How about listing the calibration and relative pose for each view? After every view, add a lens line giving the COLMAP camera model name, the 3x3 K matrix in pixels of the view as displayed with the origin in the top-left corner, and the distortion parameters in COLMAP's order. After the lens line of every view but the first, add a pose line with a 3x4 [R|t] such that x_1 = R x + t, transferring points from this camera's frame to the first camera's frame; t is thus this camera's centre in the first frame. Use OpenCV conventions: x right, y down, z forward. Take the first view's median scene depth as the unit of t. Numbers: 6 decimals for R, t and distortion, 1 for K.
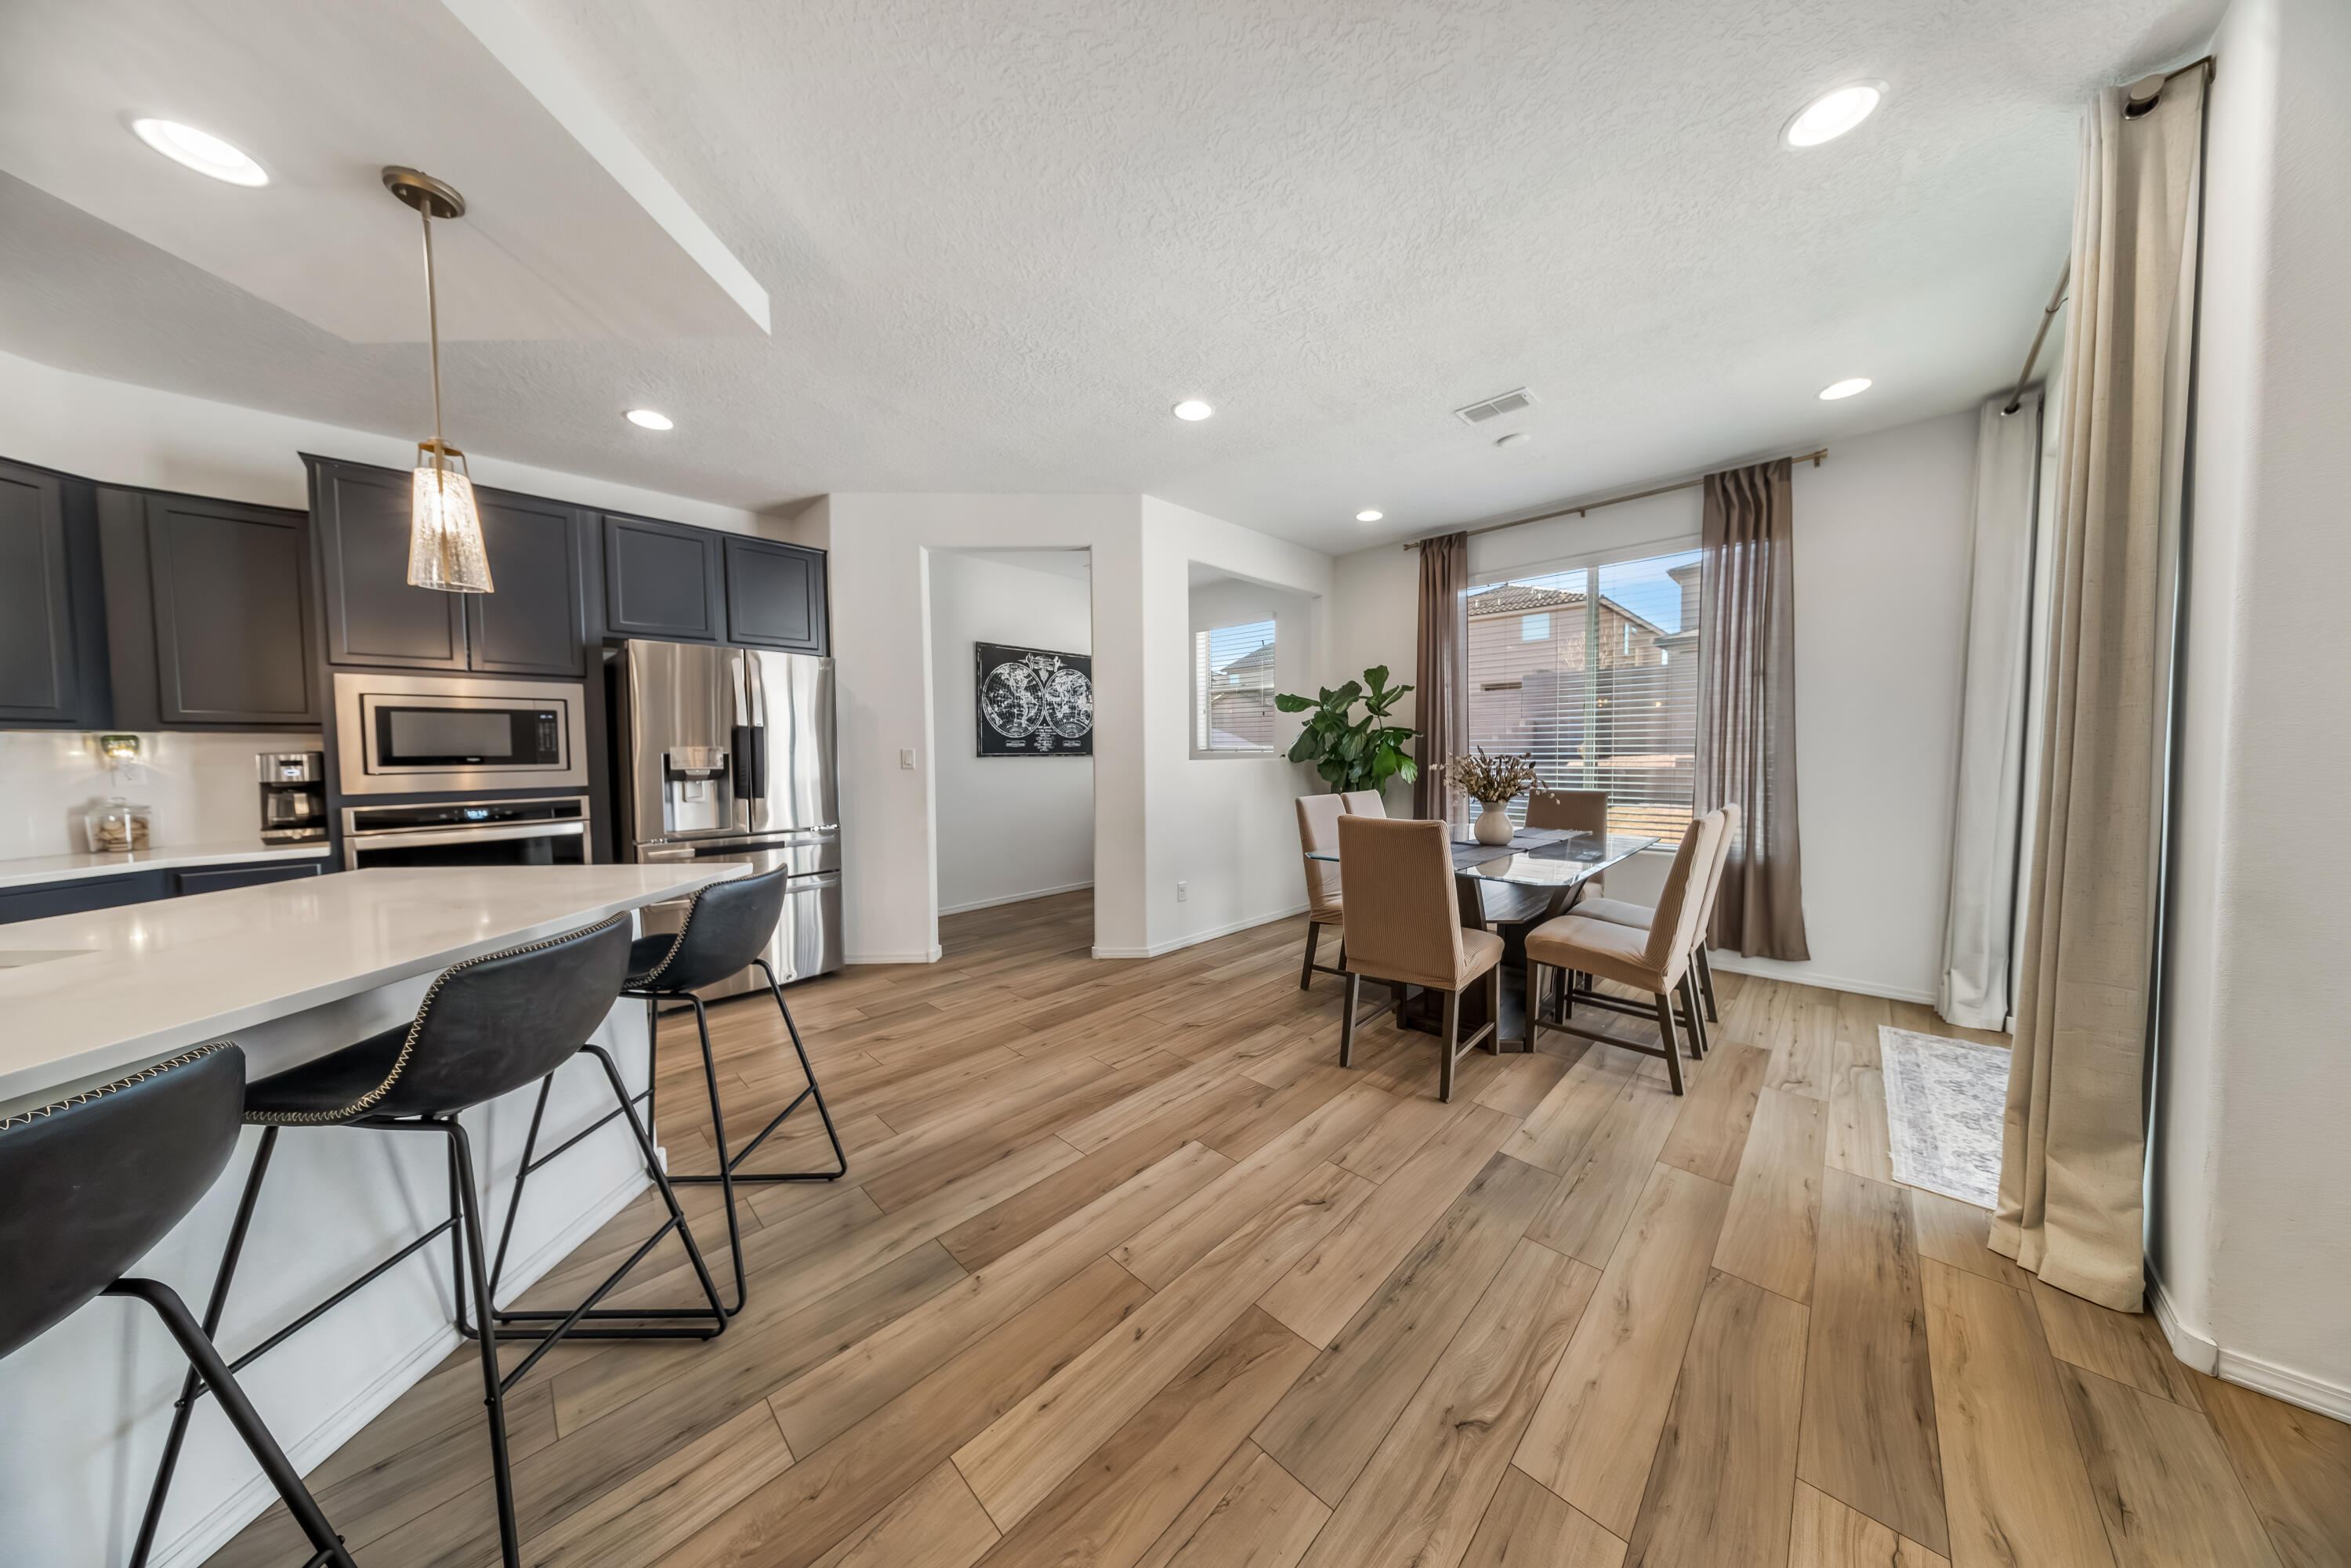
lens RADIAL K [[699.9, 0, 1185.1], [0, 699.9, 780.9], [0, 0, 1]] dist [0.000282, -0.000114]
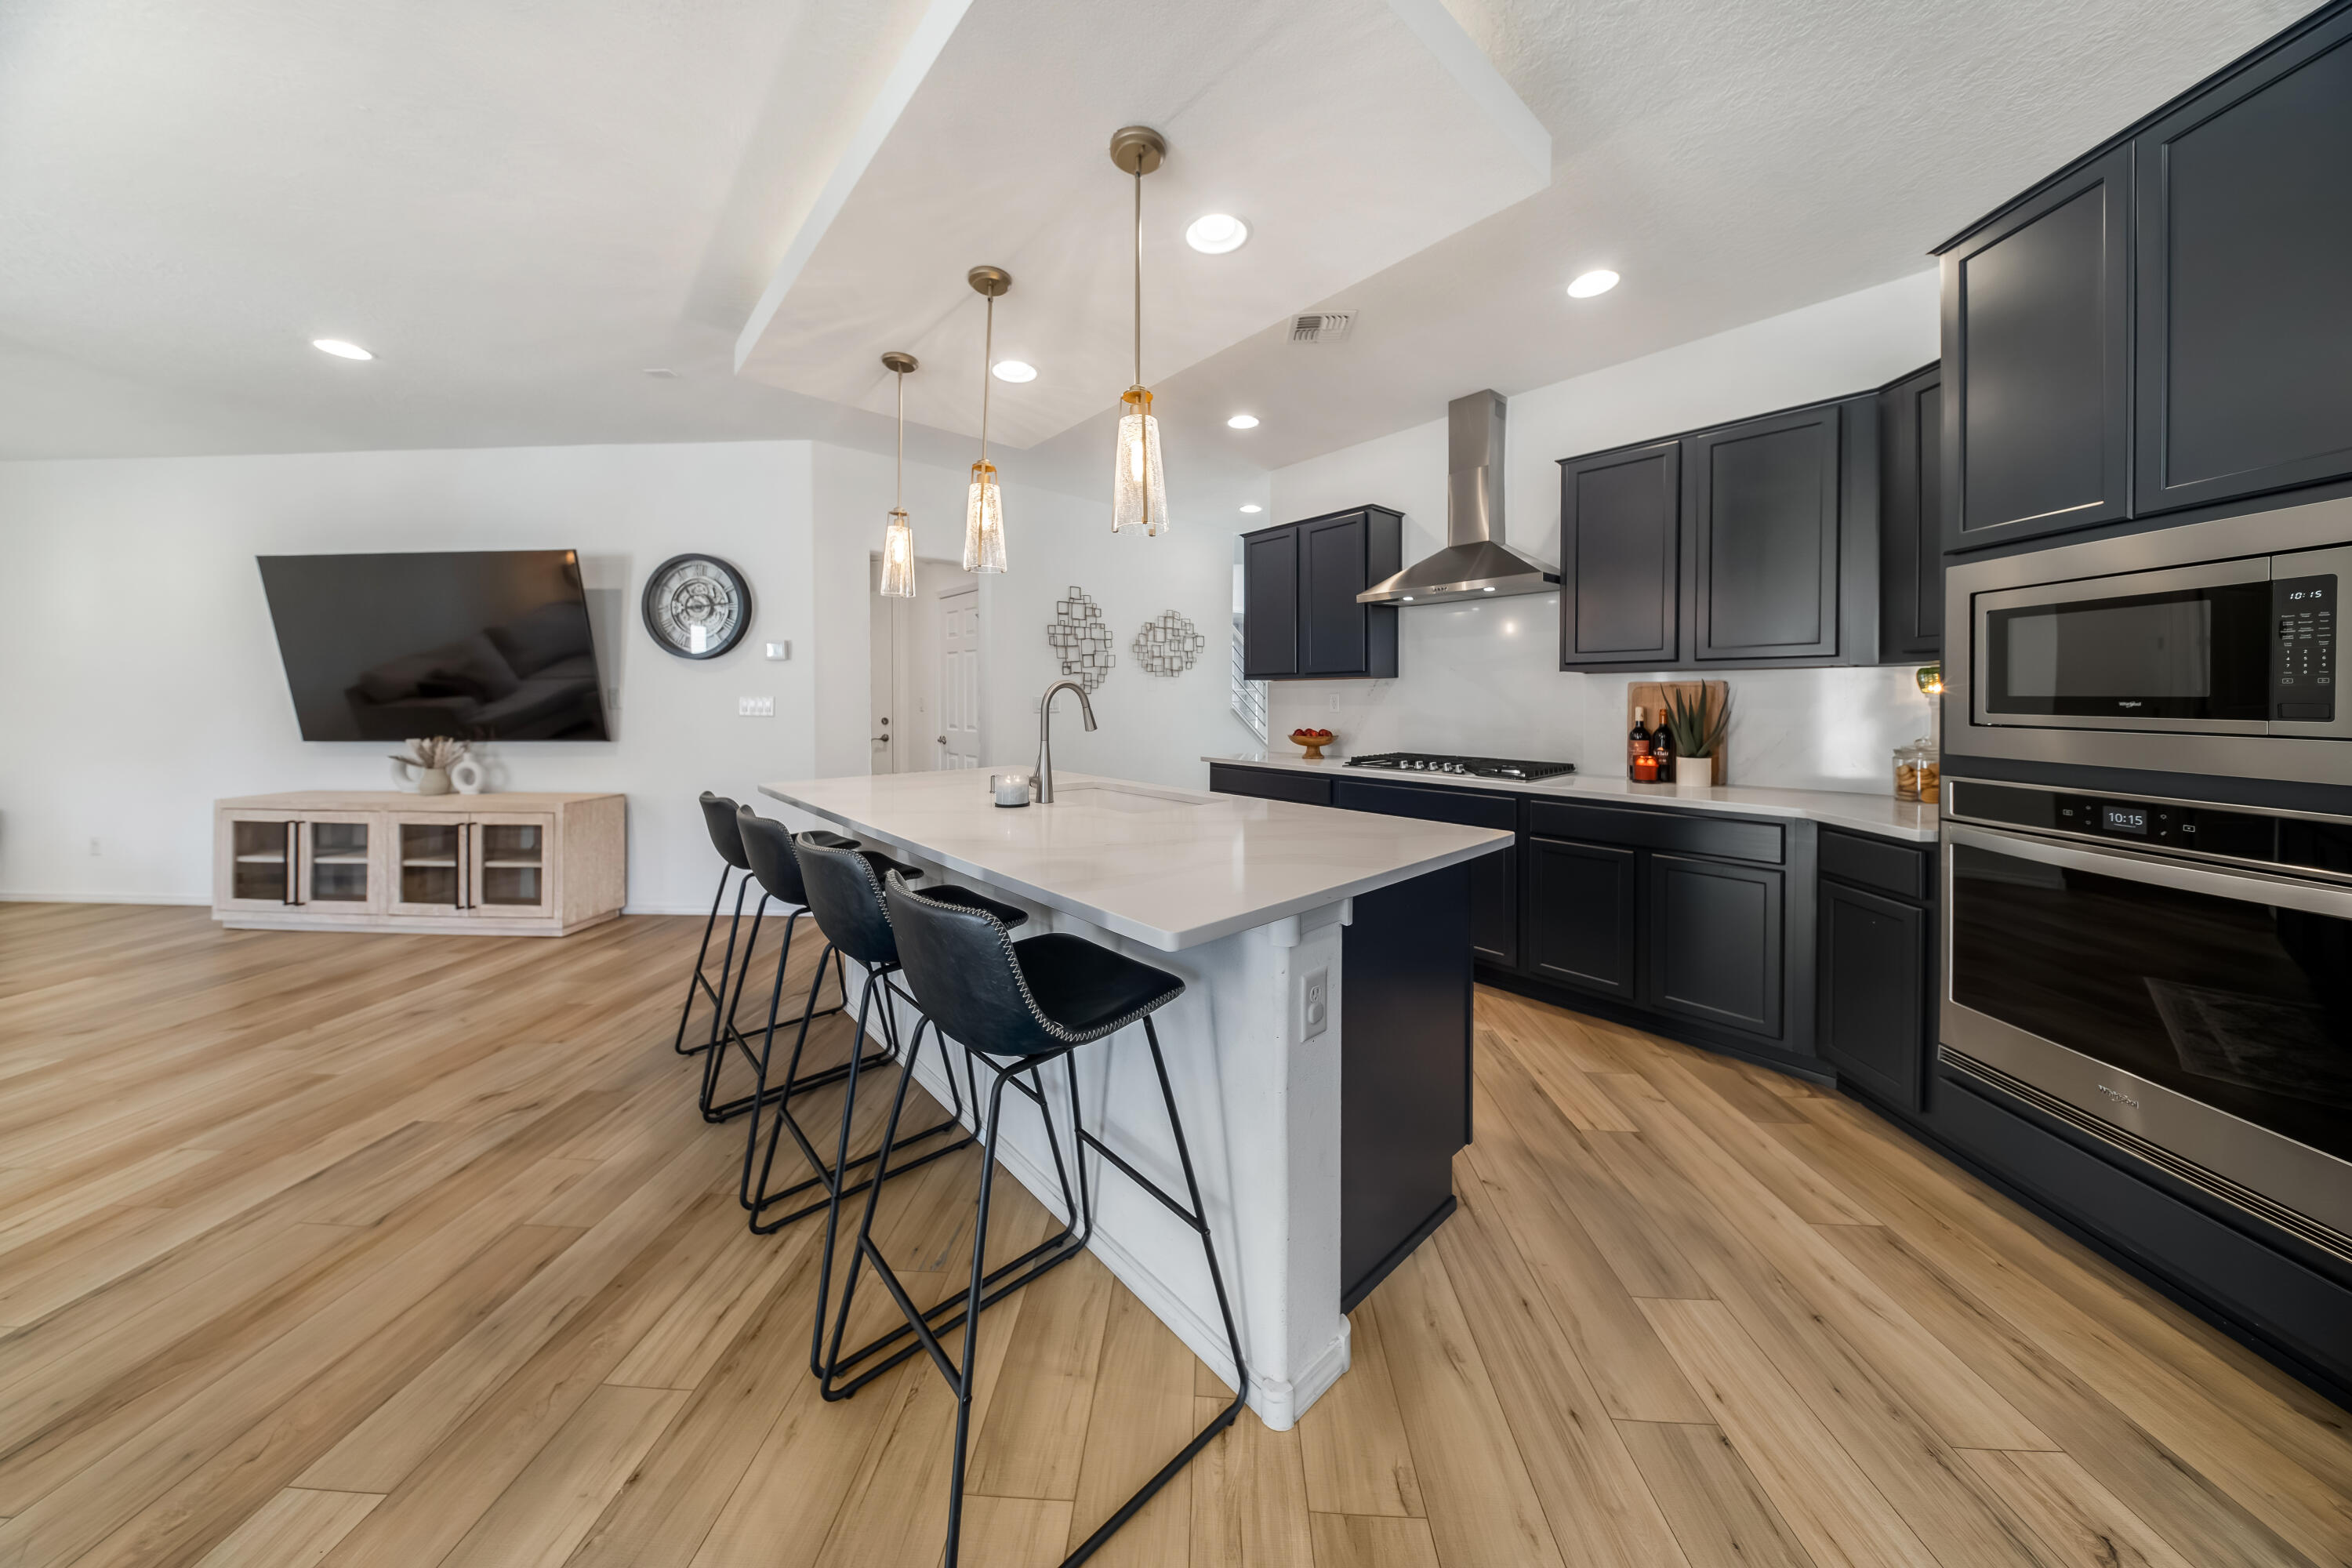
lens RADIAL K [[700.2, 0, 1165.2], [0, 700.2, 697.0], [0, 0, 1]] dist [0.000282, -0.000114]
pose [[-0.756501, 0.015974, -0.653797, -0.223912], [-0.019422, 0.998712, 0.046875, -0.046532], [0.653704, 0.048159, -0.755216, 0.967577]]
